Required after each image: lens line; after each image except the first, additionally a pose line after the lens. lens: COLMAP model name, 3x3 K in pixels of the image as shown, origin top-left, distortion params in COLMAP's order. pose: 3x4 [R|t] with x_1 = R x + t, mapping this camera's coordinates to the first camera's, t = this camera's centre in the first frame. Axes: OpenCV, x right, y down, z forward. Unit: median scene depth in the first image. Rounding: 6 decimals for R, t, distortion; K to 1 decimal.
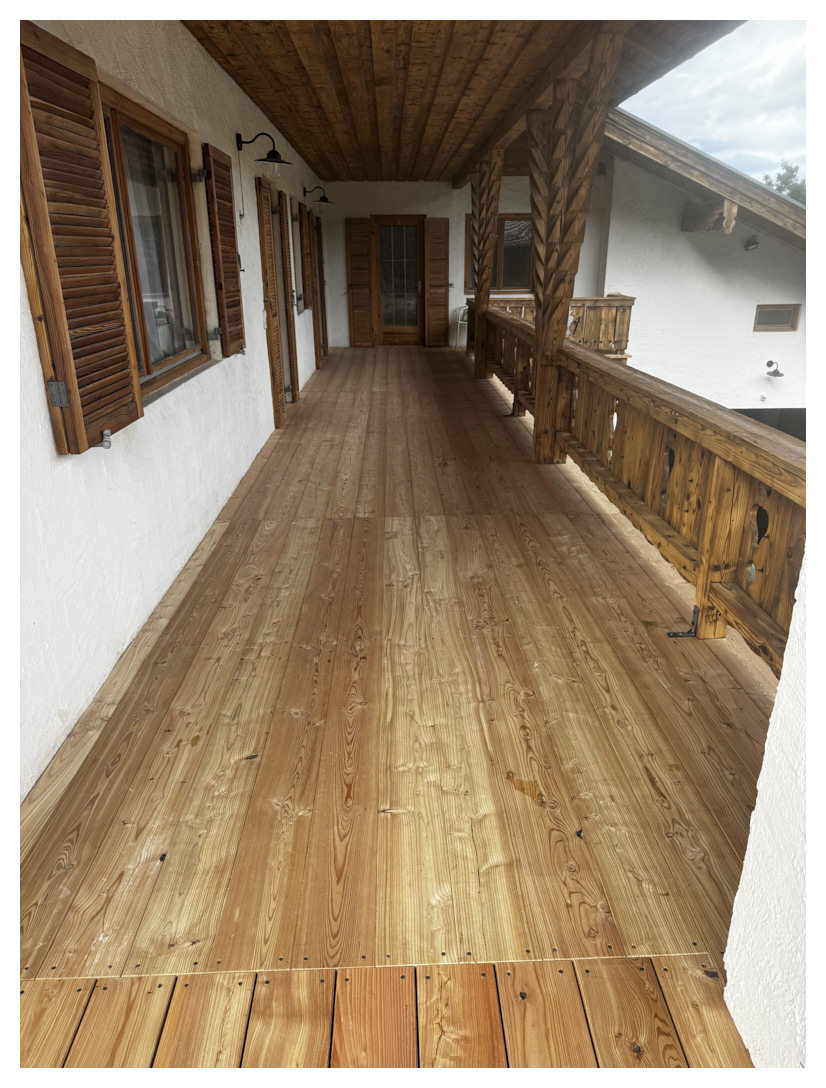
lens RADIAL K [[733.9, 0, 413.0], [0, 733.9, 544.0], [0, 0, 1]] dist [0.044103, -0.082483]
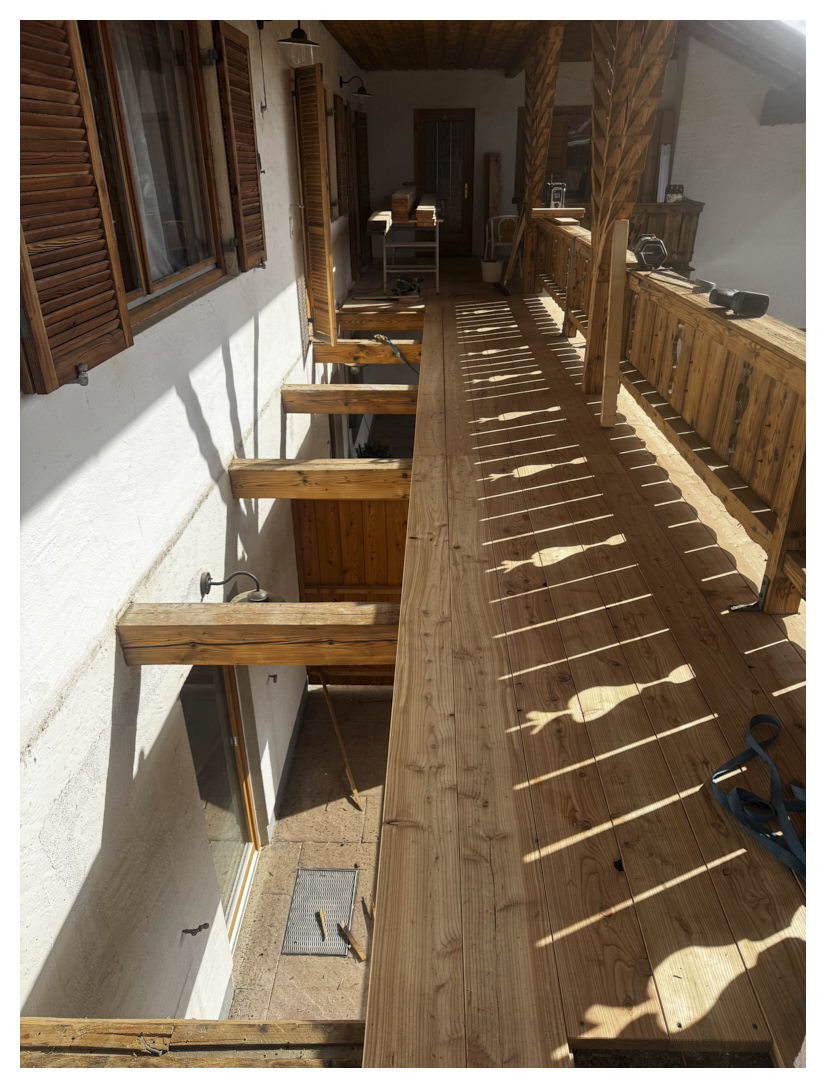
lens RADIAL K [[732.5, 0, 408.9], [0, 732.5, 542.4], [0, 0, 1]] dist [-0.002108, -0.000083]
pose [[0.997767, 0.025028, -0.061919, 0.015504], [-0.017990, 0.993576, 0.111727, -0.032437], [0.064317, -0.110364, 0.991808, 0.099837]]
